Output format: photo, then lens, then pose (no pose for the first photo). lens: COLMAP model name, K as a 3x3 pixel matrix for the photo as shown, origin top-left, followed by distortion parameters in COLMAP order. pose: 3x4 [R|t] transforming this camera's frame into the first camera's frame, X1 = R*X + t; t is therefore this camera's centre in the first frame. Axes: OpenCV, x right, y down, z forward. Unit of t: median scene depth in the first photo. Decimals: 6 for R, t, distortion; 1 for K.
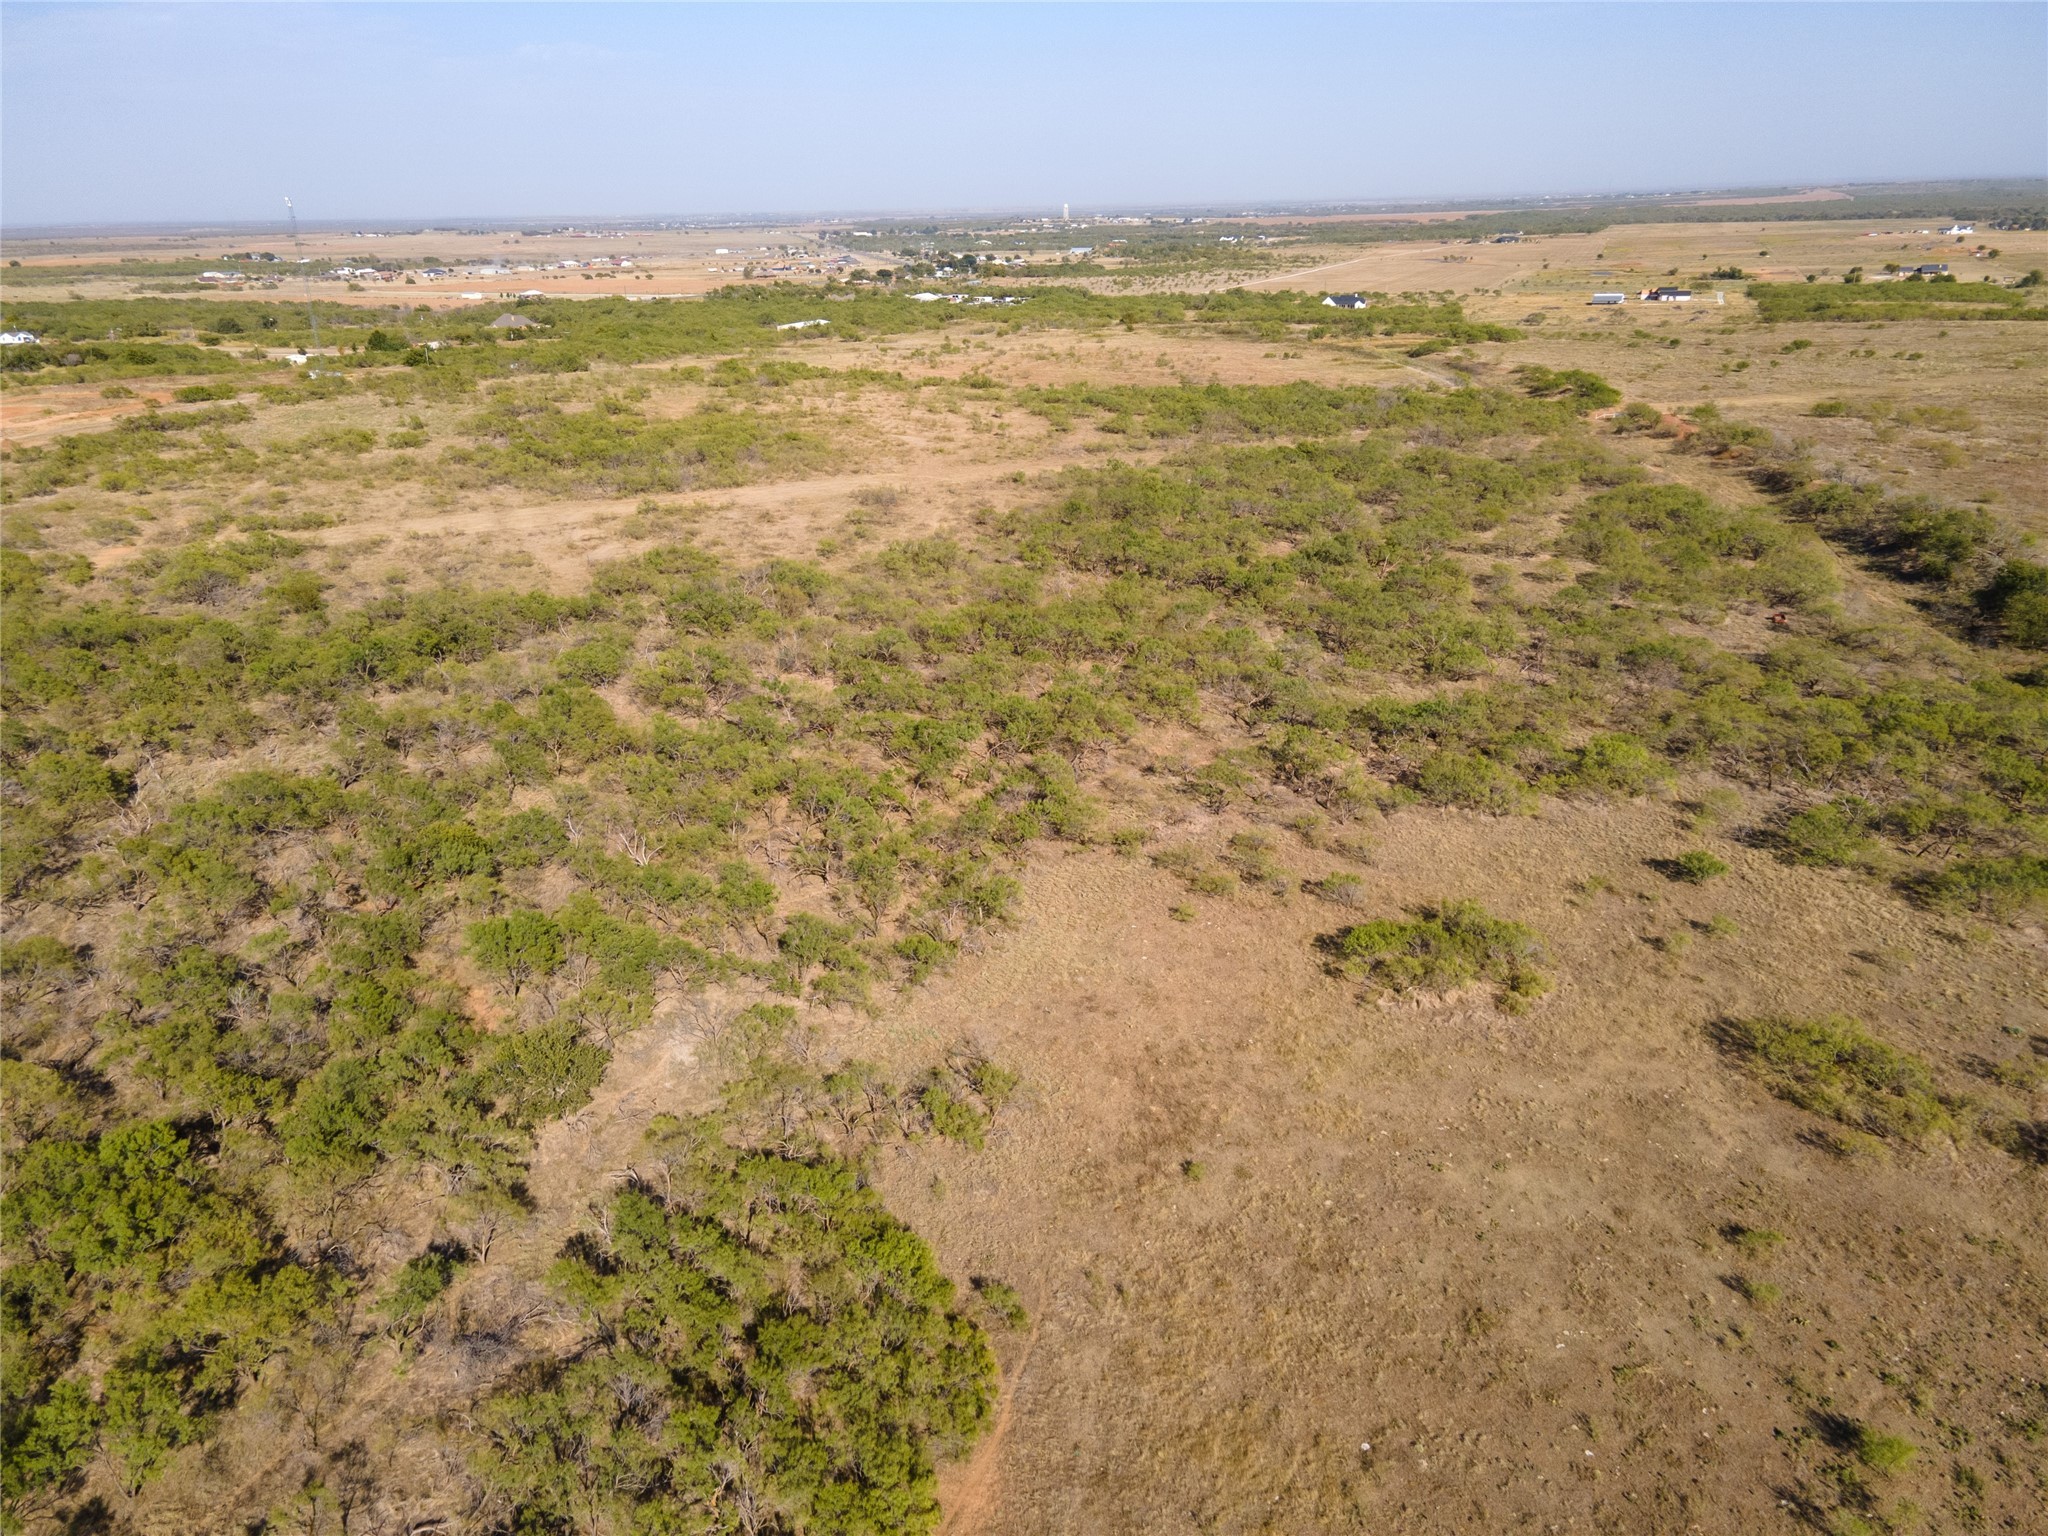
lens RADIAL K [[1482.6, 0, 1025.1], [0, 1482.6, 771.8], [0, 0, 1]] dist [0.054855, -0.002271]
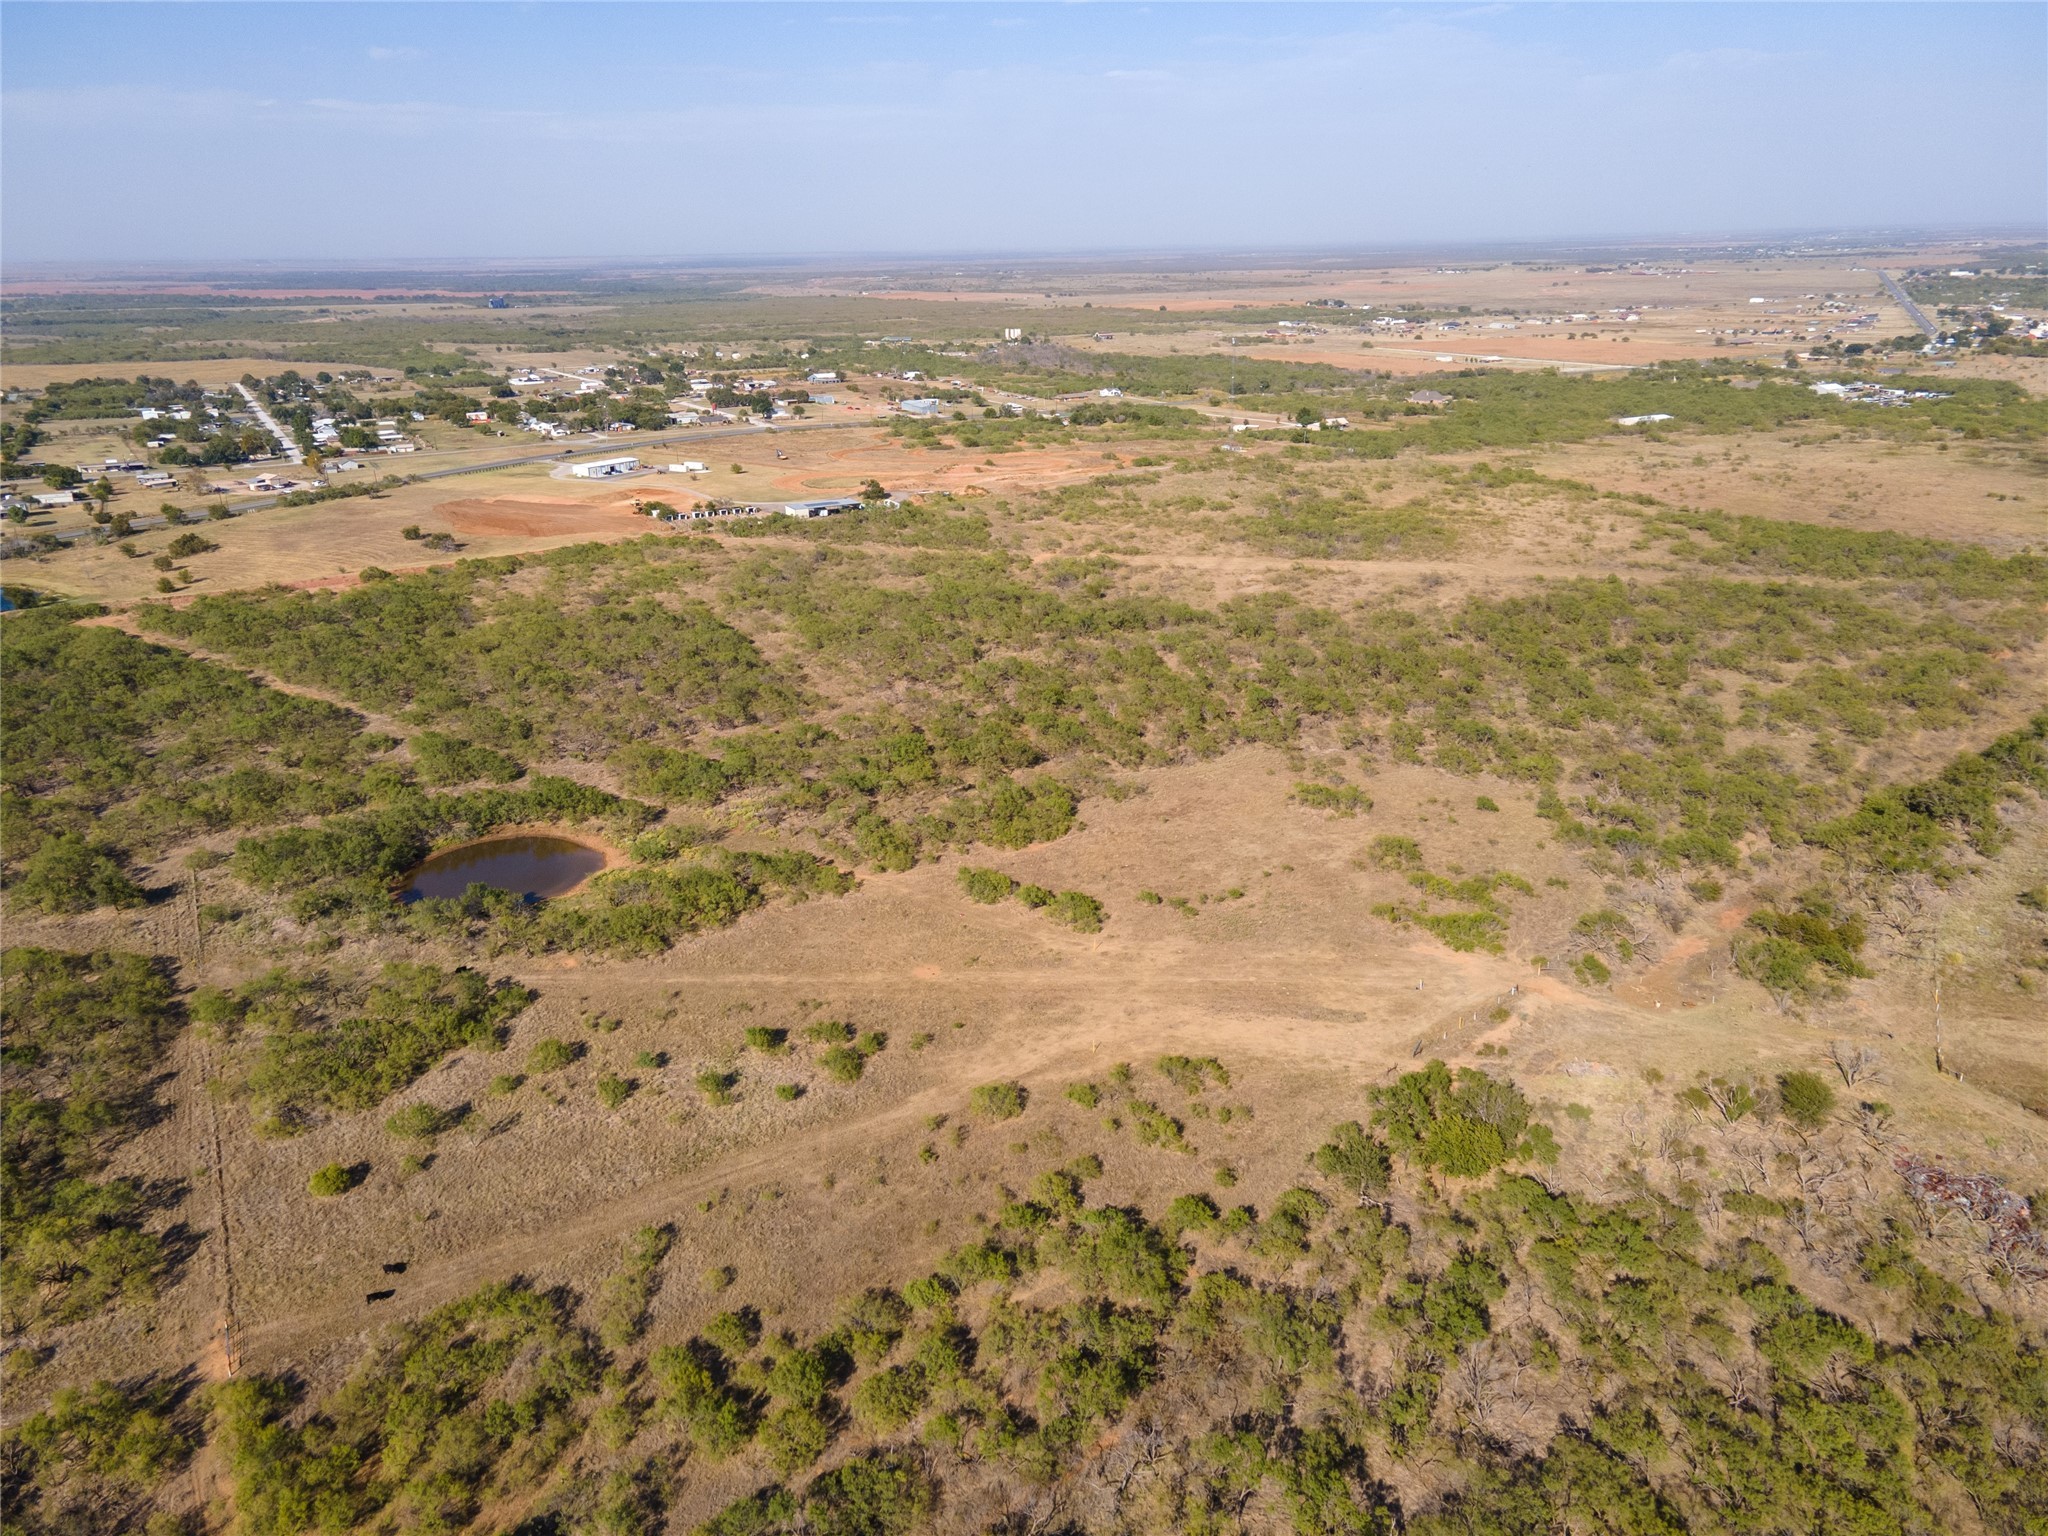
lens RADIAL K [[1482.6, 0, 1025.0], [0, 1482.6, 770.3], [0, 0, 1]] dist [0.054855, -0.002271]
pose [[0.779888, 0.221175, -0.585539, 0.461155], [-0.225749, 0.971917, 0.066443, 0.007140], [0.583791, 0.080367, 0.807916, -0.457997]]
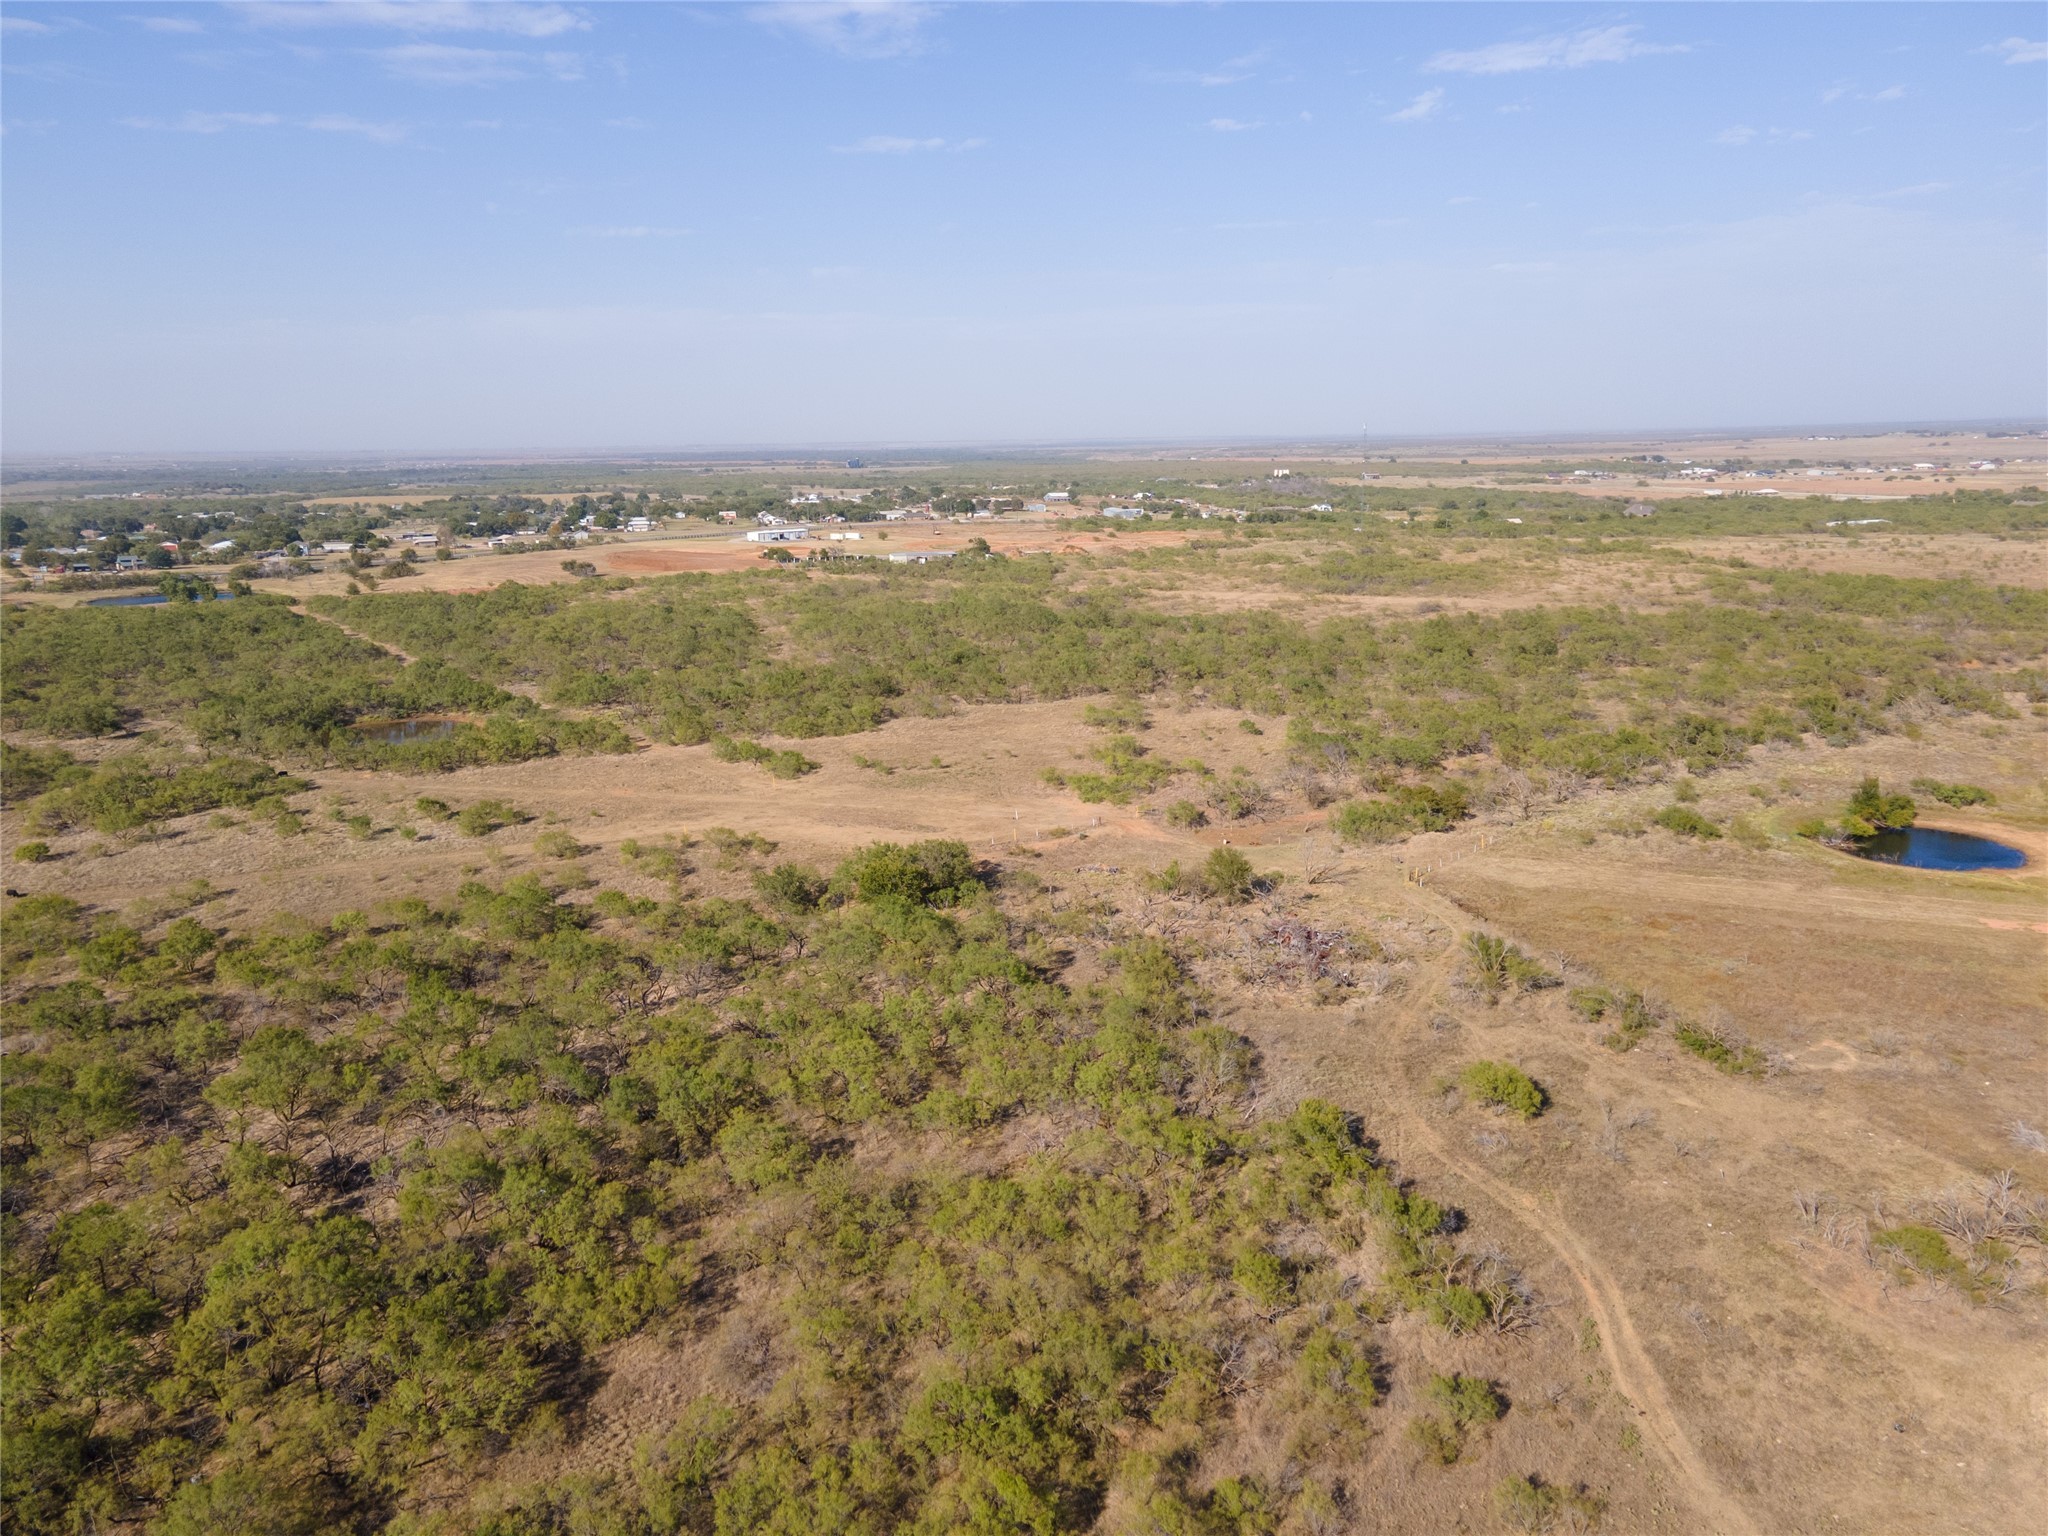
lens RADIAL K [[1482.6, 0, 1026.3], [0, 1482.6, 763.5], [0, 0, 1]] dist [0.054855, -0.002271]
pose [[0.606509, 0.186410, -0.772916, 0.756125], [-0.282422, 0.959241, 0.009730, 0.069514], [0.743226, 0.212387, 0.634434, -0.270083]]
